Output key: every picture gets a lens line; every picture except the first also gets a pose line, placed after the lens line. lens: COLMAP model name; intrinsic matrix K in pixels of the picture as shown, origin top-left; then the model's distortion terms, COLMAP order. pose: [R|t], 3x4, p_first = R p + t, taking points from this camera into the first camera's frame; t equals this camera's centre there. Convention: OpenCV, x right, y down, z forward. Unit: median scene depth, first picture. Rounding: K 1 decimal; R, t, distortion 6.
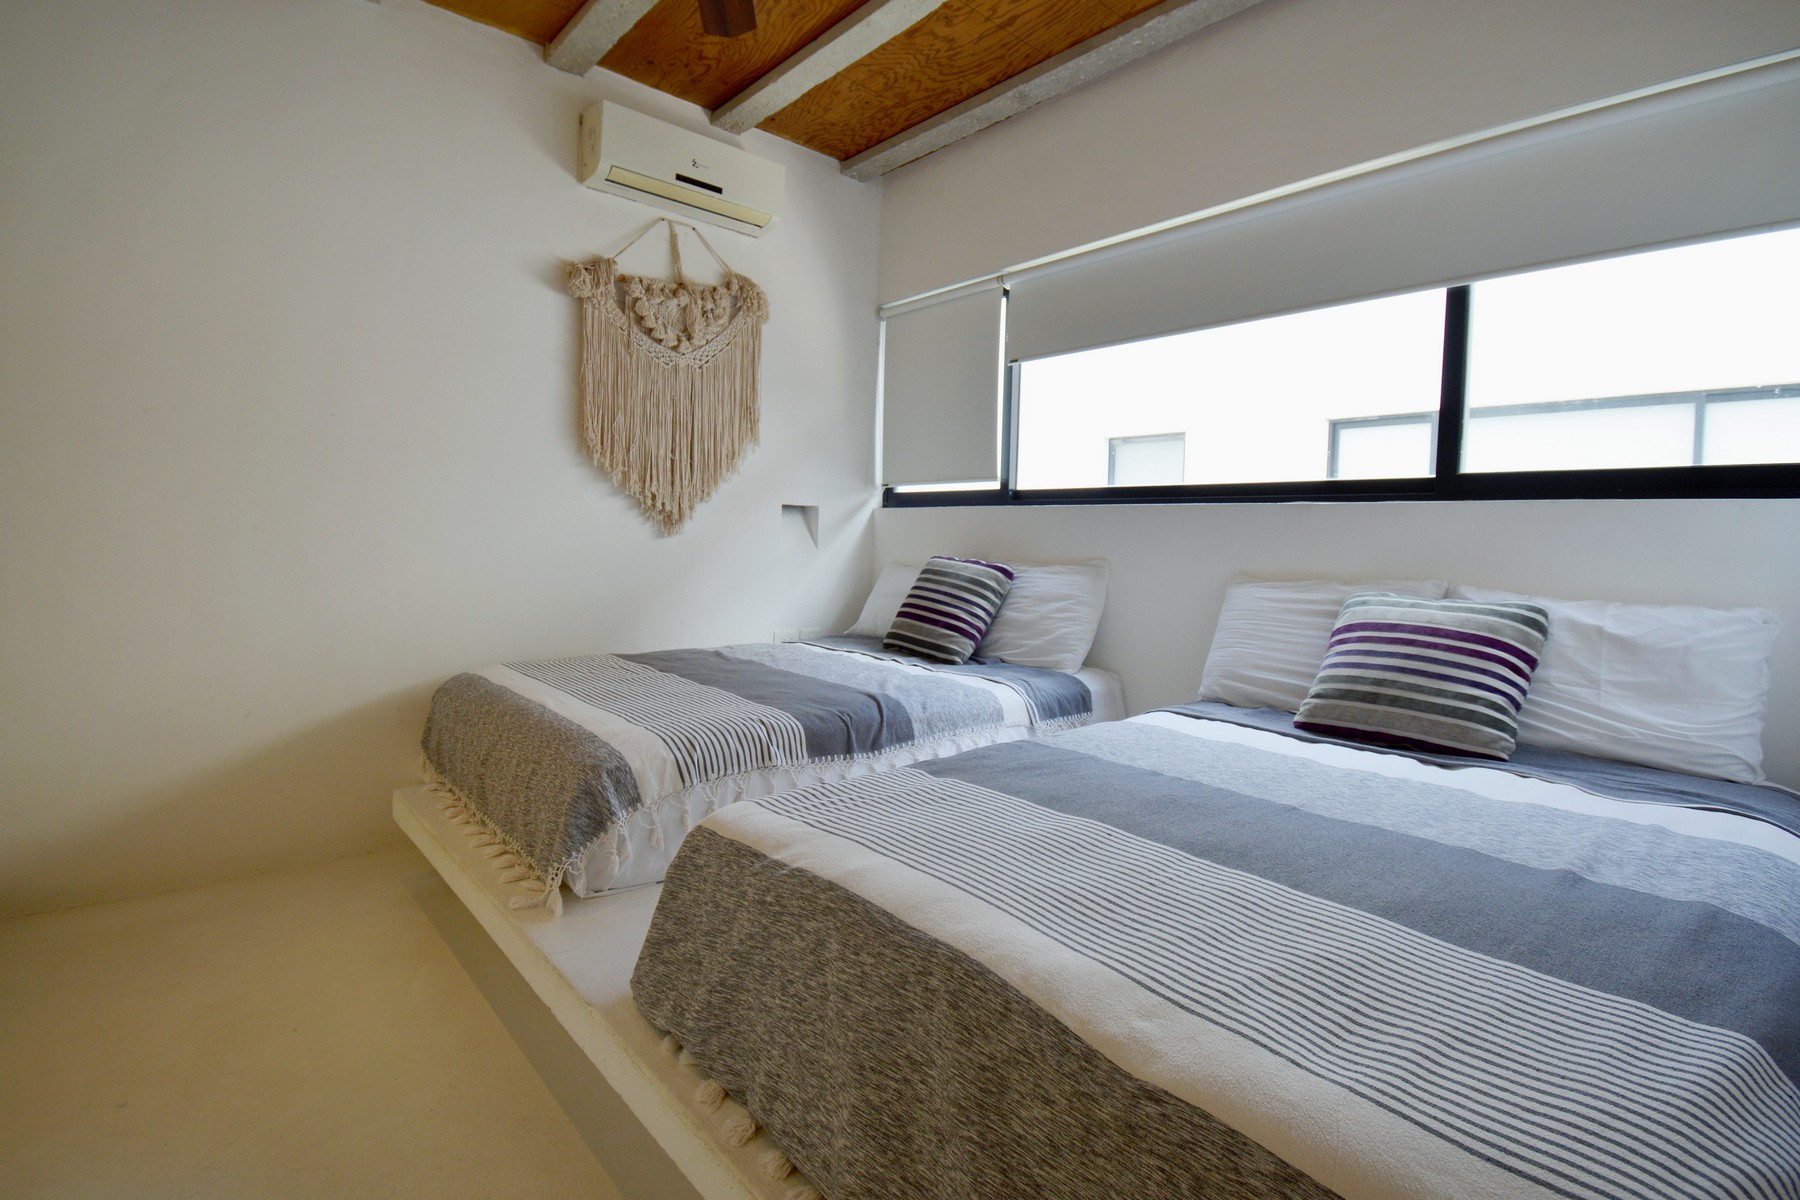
lens RADIAL K [[812.7, 0, 893.2], [0, 812.7, 570.2], [0, 0, 1]] dist [0.019015, -0.022780]
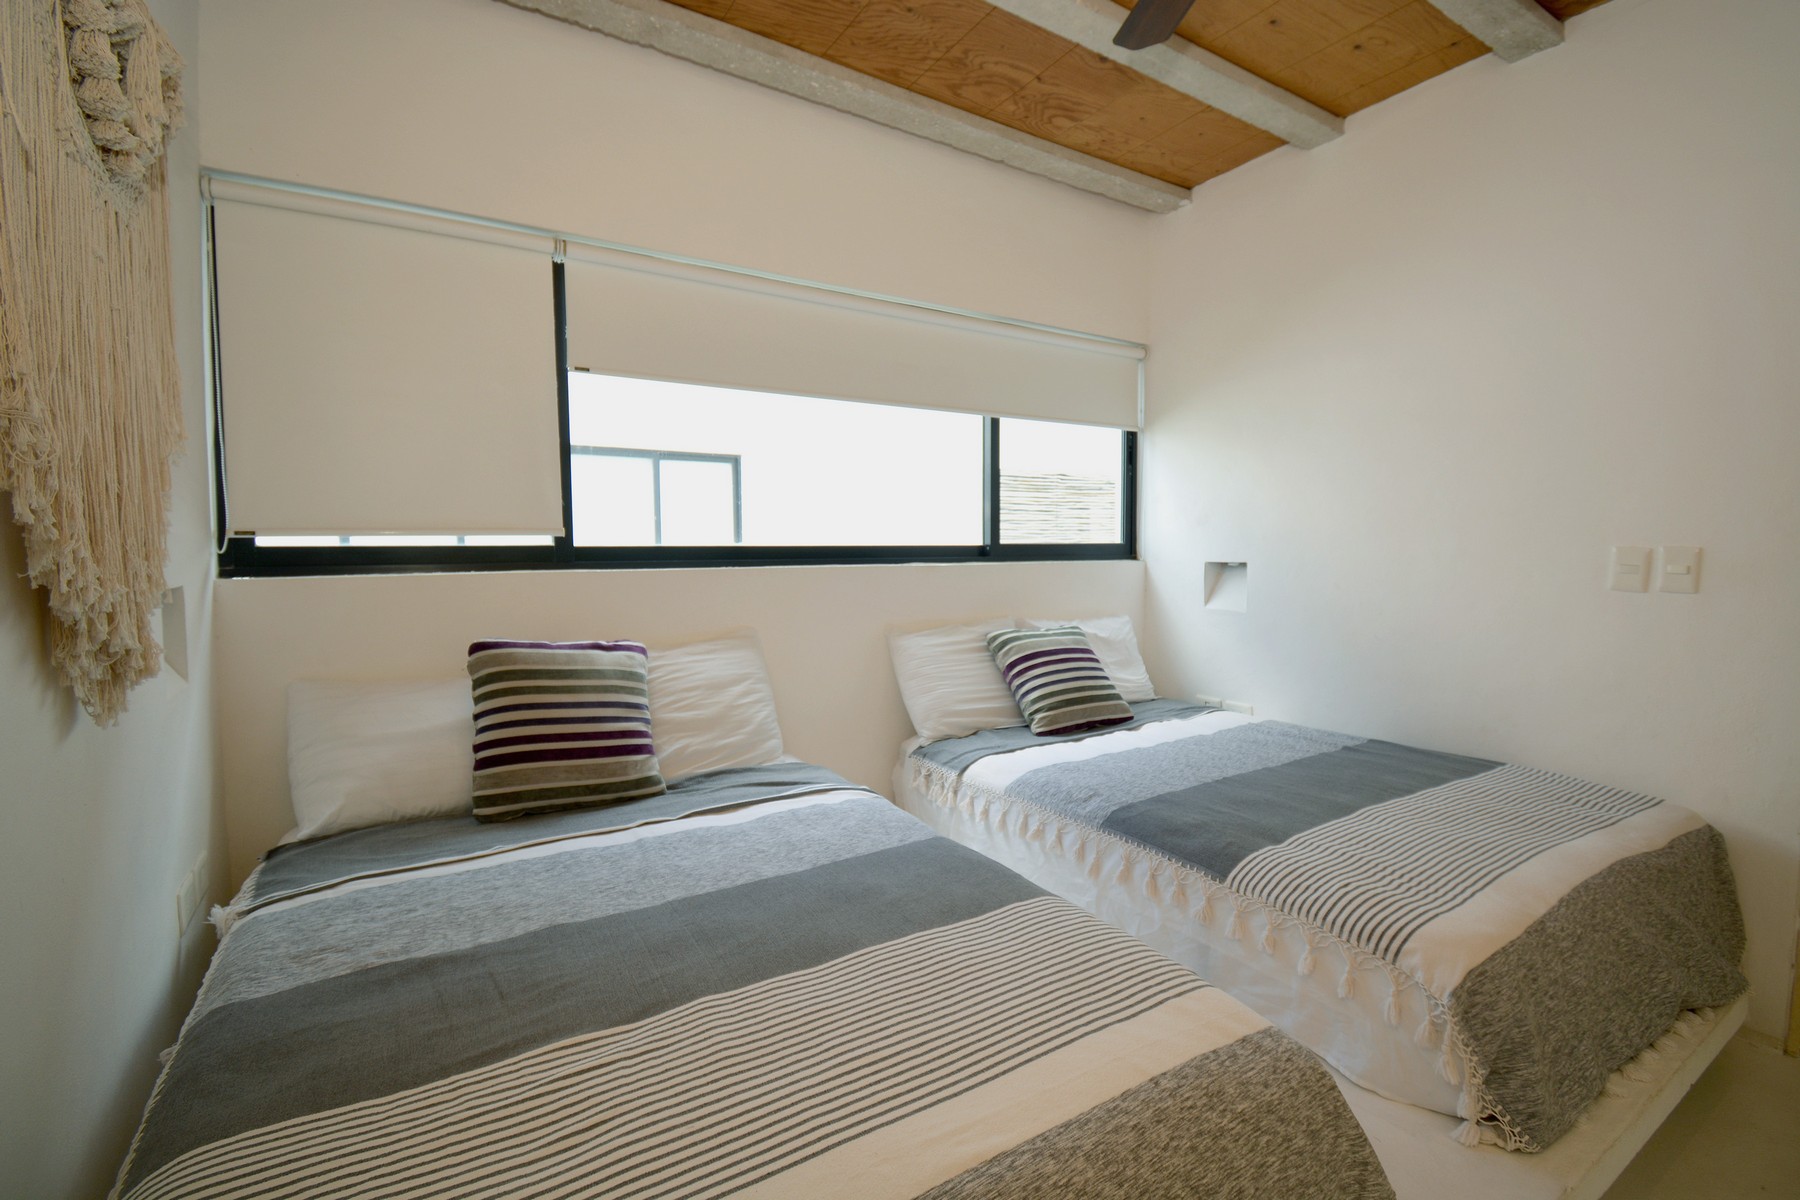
lens RADIAL K [[812.7, 0, 893.2], [0, 812.7, 570.2], [0, 0, 1]] dist [0.019015, -0.022780]
pose [[0.162906, -0.056629, 0.985015, -0.596907], [0.056890, 0.997230, 0.047923, -0.111738], [-0.985000, 0.048231, 0.165676, 0.697864]]
